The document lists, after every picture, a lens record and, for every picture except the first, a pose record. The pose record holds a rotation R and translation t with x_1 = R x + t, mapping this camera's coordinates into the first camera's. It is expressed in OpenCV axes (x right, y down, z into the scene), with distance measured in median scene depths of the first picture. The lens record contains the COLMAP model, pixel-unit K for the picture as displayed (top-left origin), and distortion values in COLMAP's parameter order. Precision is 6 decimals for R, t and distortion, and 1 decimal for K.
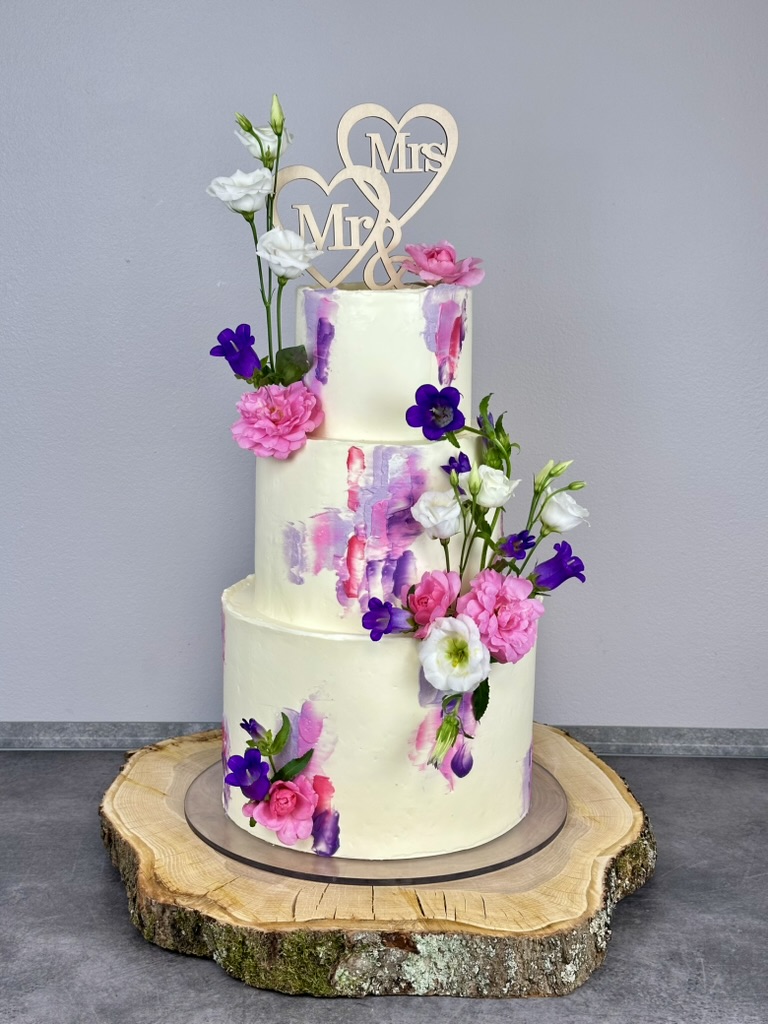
lens RADIAL K [[1454.4, 0, 378.5], [0, 1454.4, 530.4], [0, 0, 1]] dist [0.082520, 0.000000]
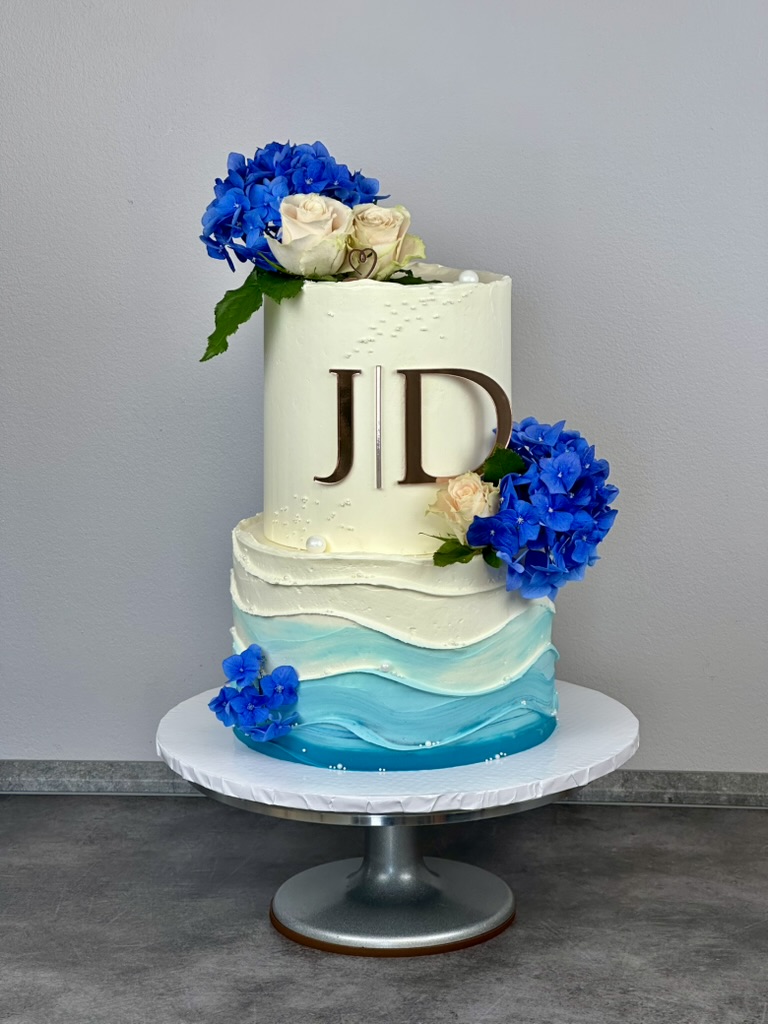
lens RADIAL K [[2303.9, 0, 384.1], [0, 2303.9, 511.8], [0, 0, 1]] dist [0.101680, 0.000000]
pose [[0.996956, 0.002600, -0.077924, 0.098325], [-0.005184, 0.999443, -0.032978, 0.046209], [0.077795, 0.033282, 0.996414, -0.384446]]
